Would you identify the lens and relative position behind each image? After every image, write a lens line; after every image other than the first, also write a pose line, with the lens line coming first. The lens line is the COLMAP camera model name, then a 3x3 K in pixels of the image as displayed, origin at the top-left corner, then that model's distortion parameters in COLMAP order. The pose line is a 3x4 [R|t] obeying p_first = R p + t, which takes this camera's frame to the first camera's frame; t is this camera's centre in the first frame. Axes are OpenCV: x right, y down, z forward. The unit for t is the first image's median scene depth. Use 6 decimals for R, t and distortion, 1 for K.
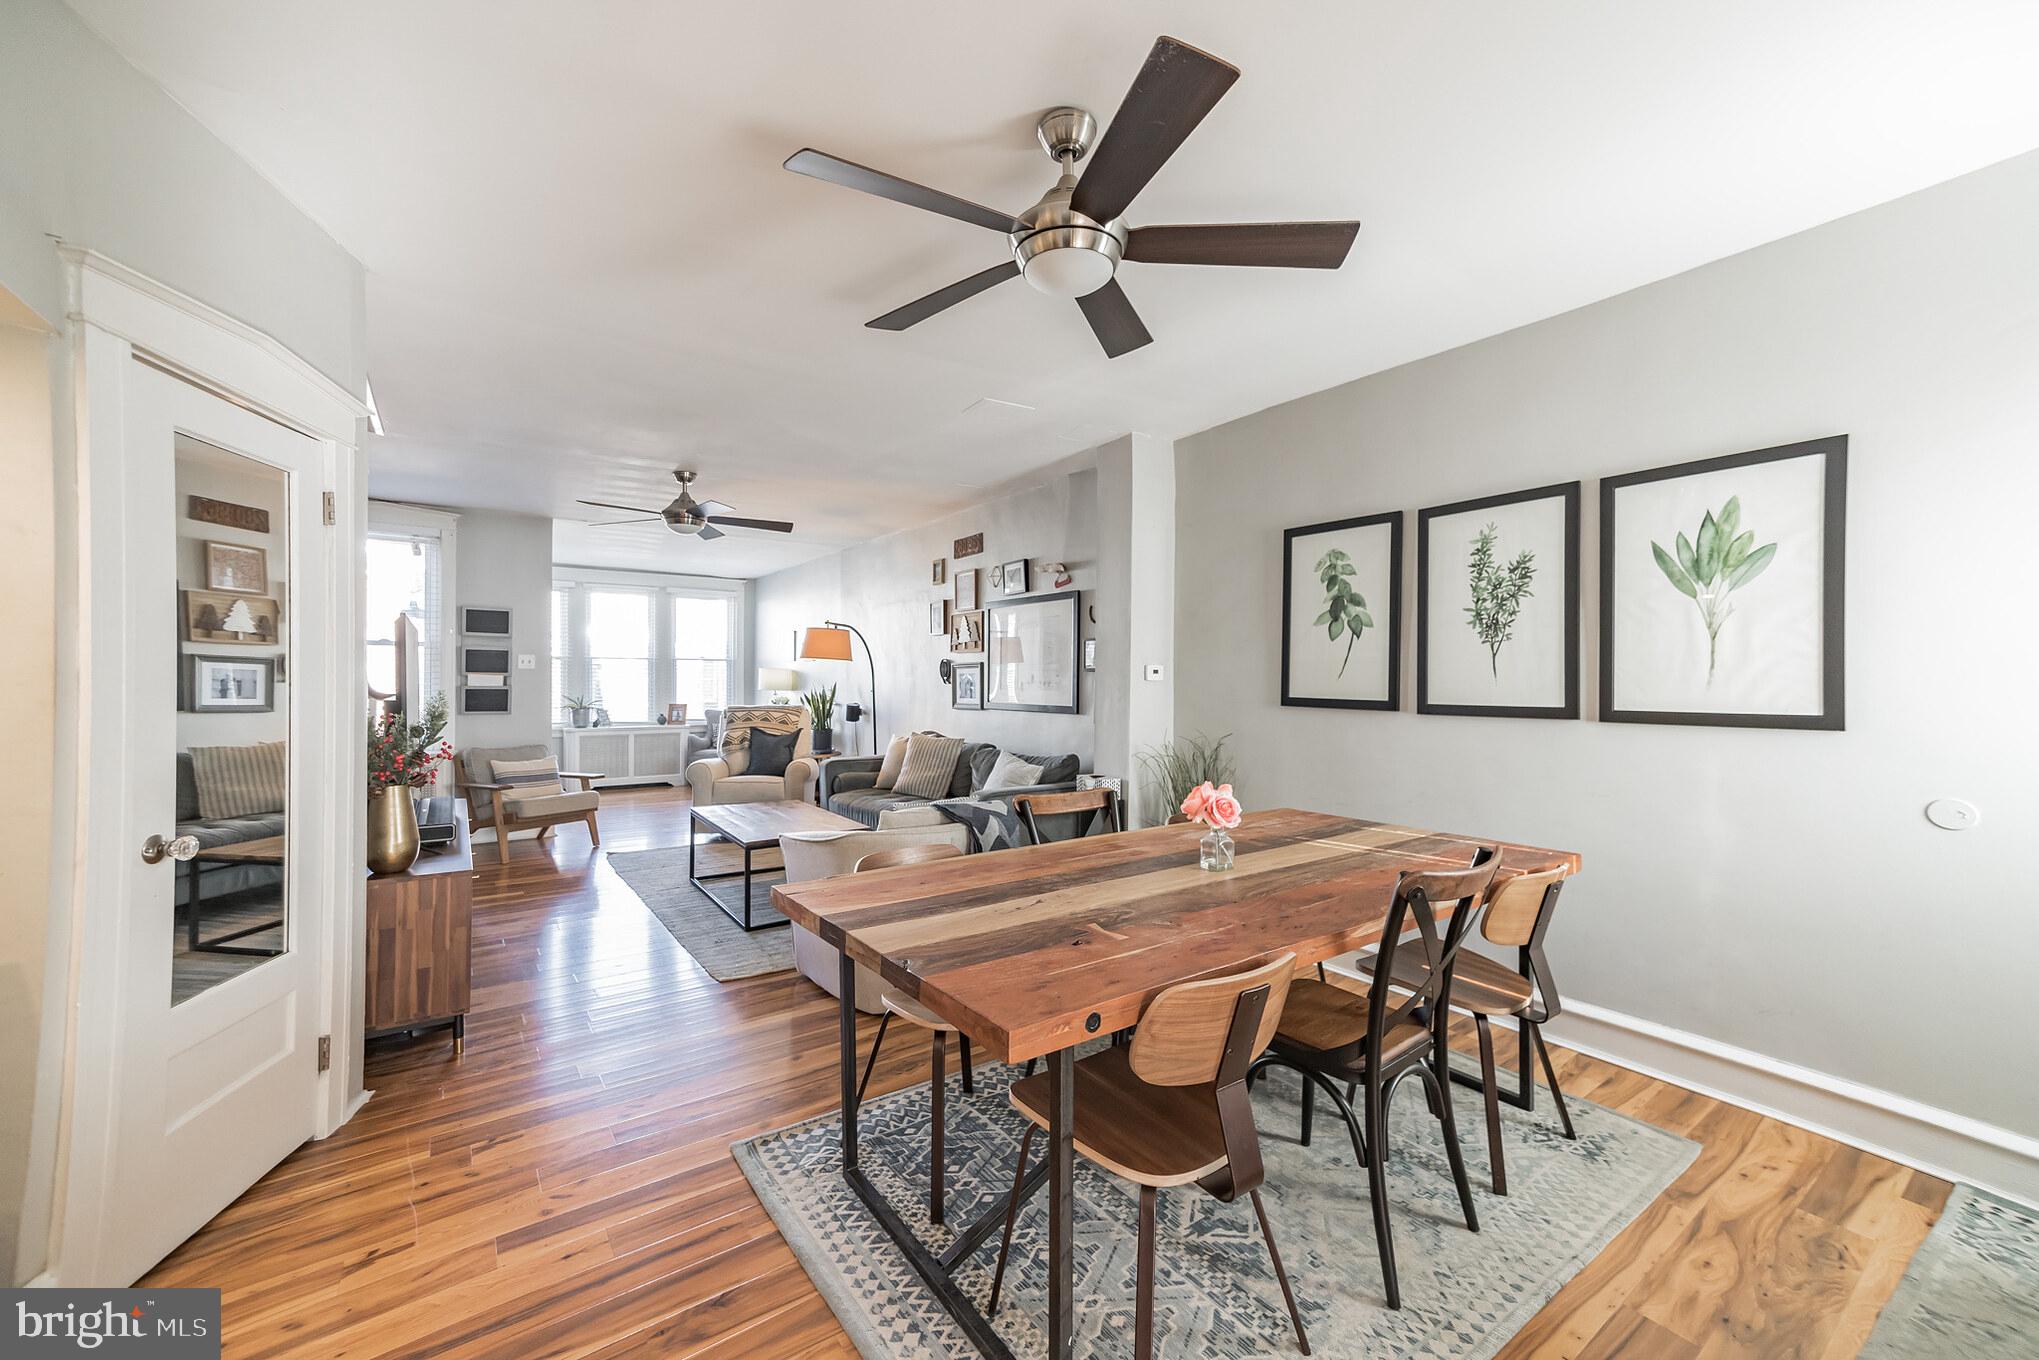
lens RADIAL K [[806.4, 0, 1010.5], [0, 806.4, 681.8], [0, 0, 1]] dist [0.007356, 0.005397]
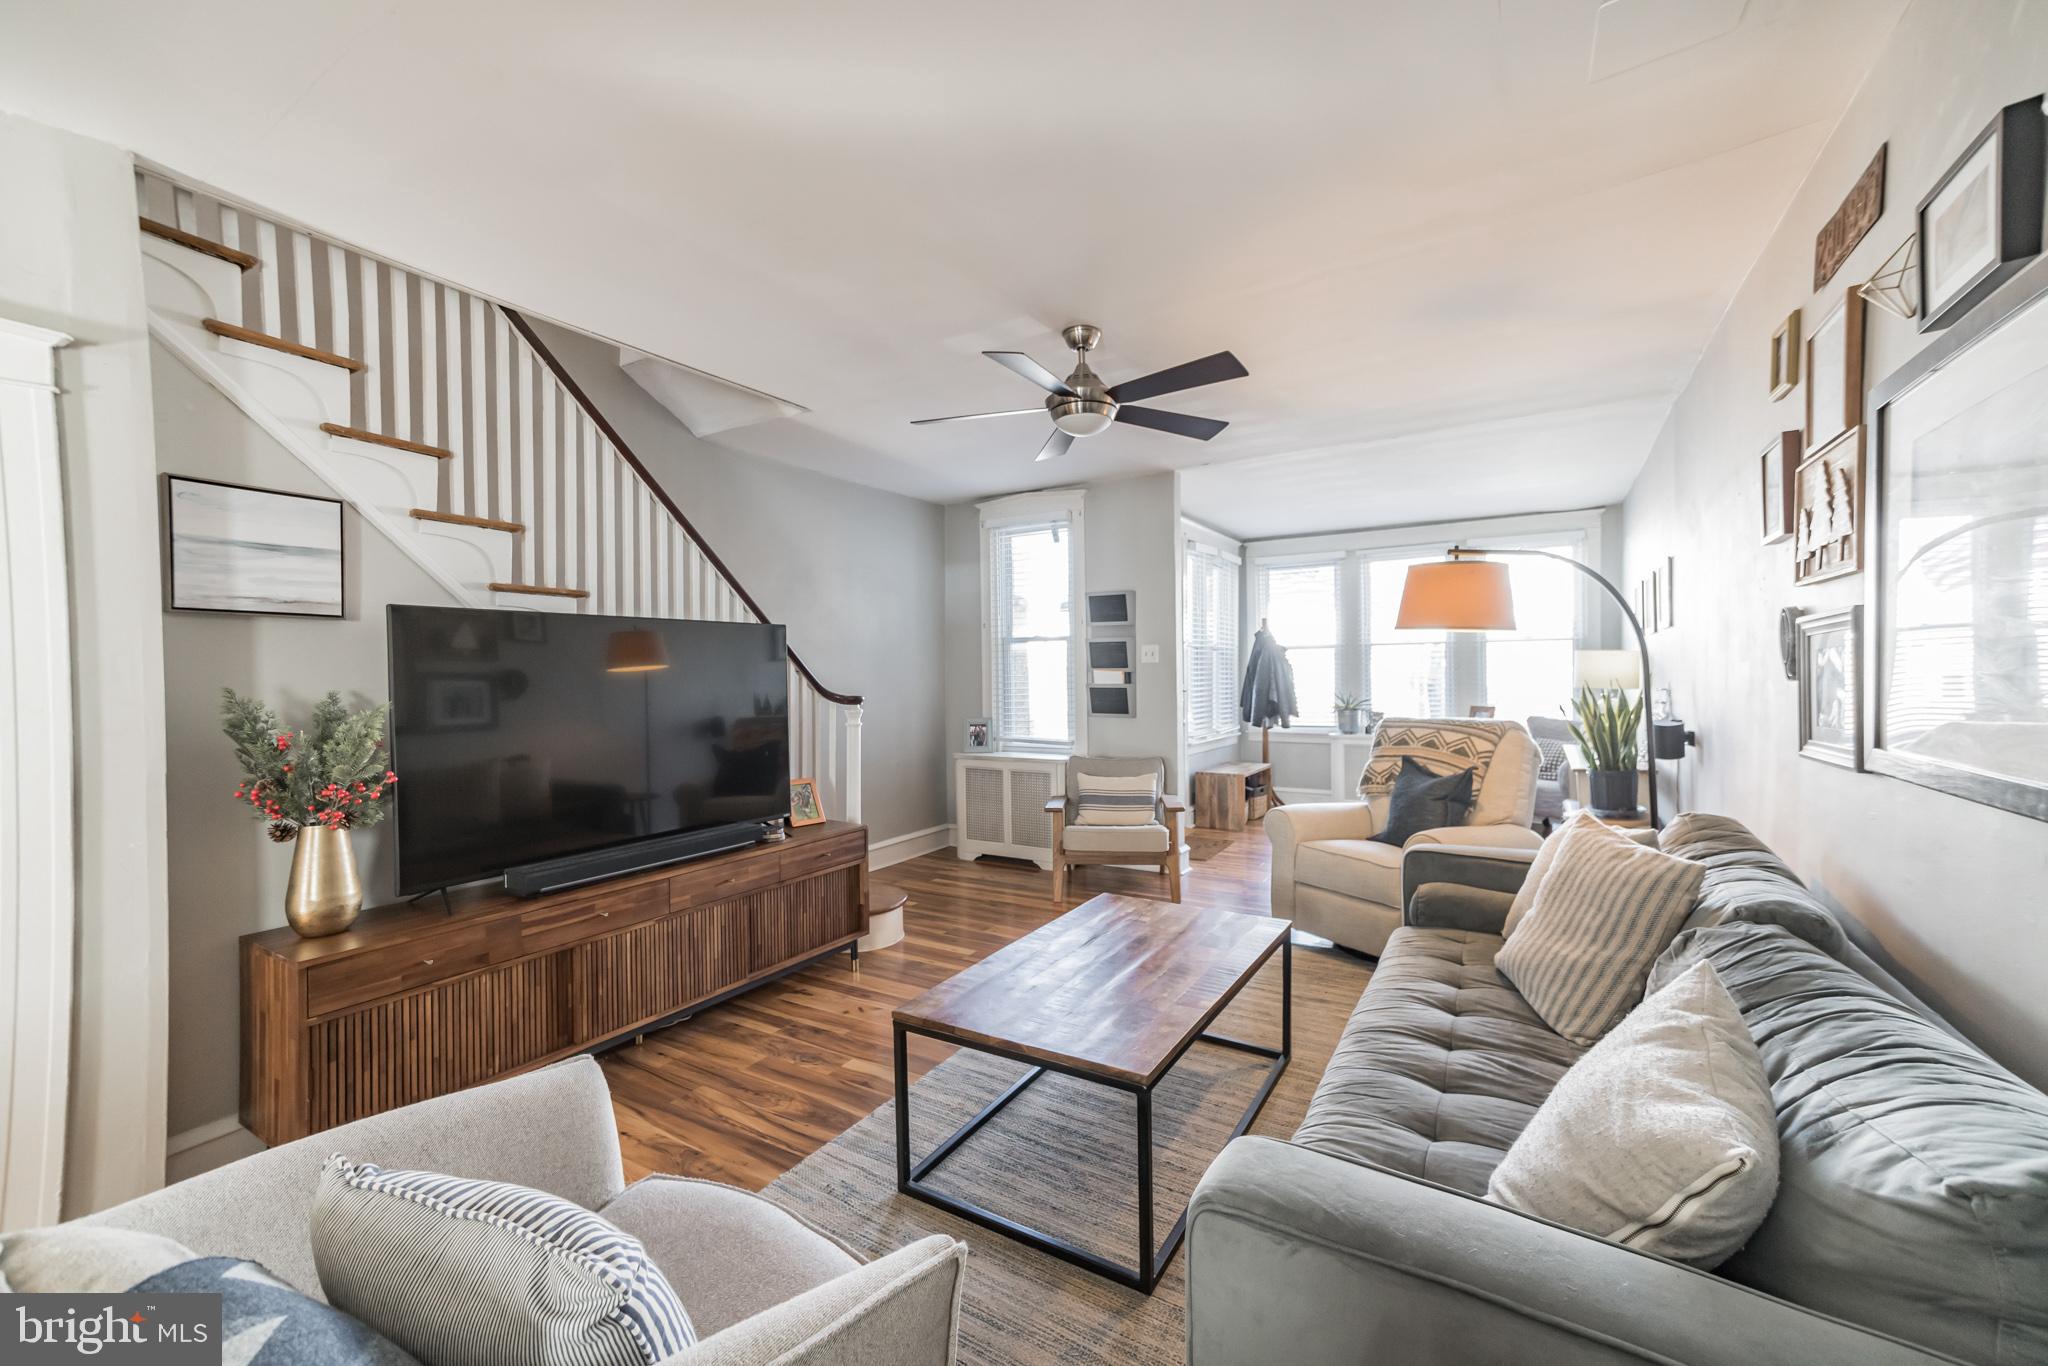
lens RADIAL K [[812.7, 0, 1035.5], [0, 812.7, 686.6], [0, 0, 1]] dist [0.002771, 0.004857]
pose [[0.402001, 0.005867, -0.915620, 0.109839], [0.011861, 0.999862, 0.011615, -0.003021], [0.915562, -0.015529, 0.401876, 0.590932]]
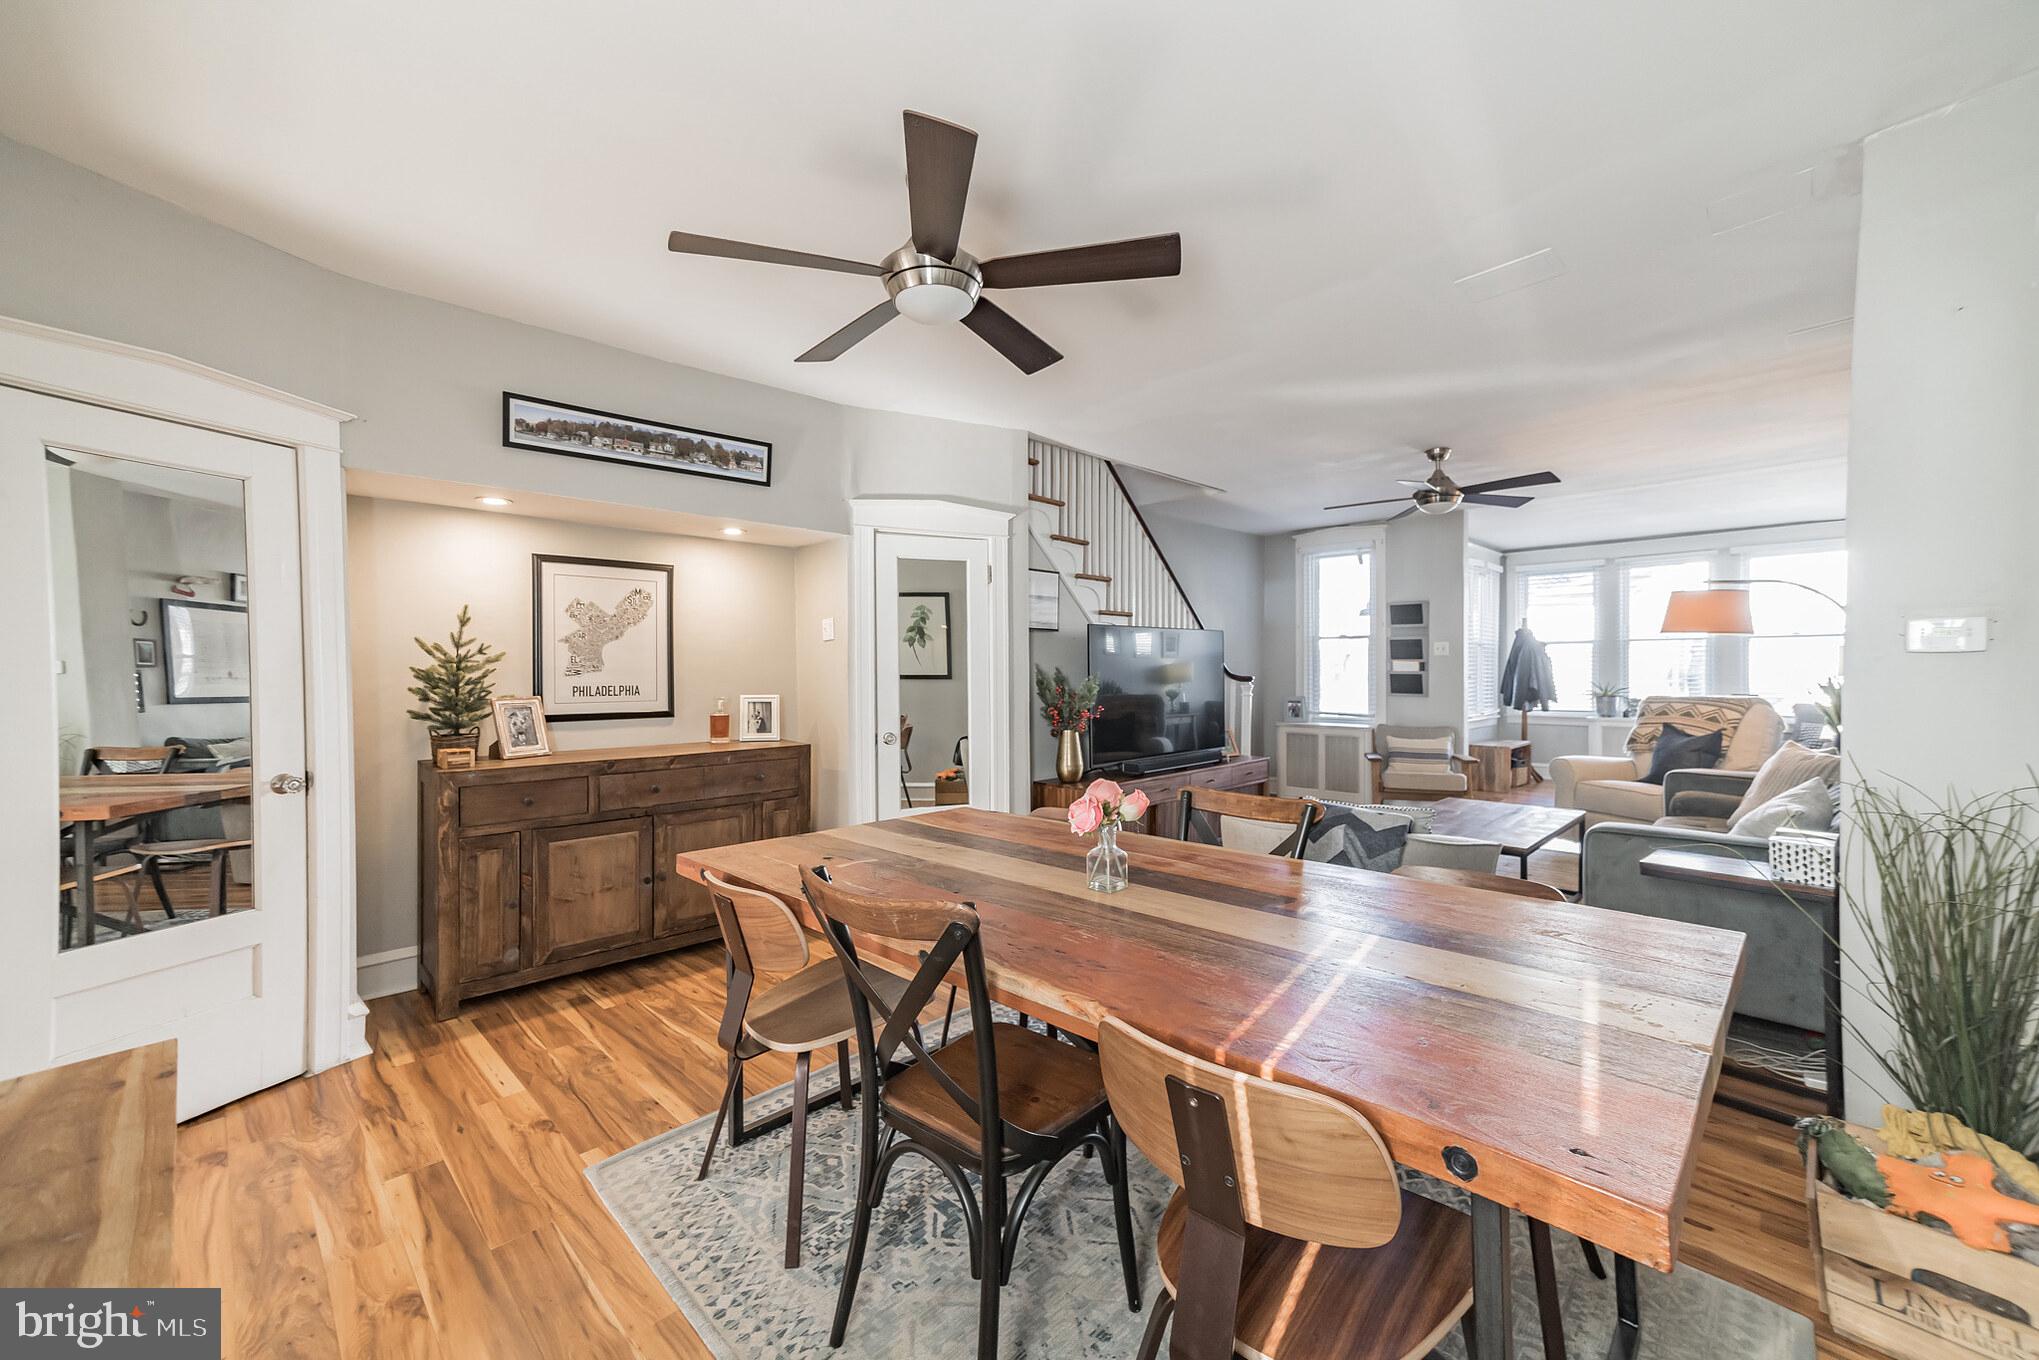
lens RADIAL K [[806.4, 0, 1037.6], [0, 806.4, 679.9], [0, 0, 1]] dist [0.007356, 0.005397]
pose [[0.186291, 0.008186, -0.982461, 0.376003], [0.004528, 0.999948, 0.009191, 0.004888], [0.982484, -0.006161, 0.186244, 0.283587]]
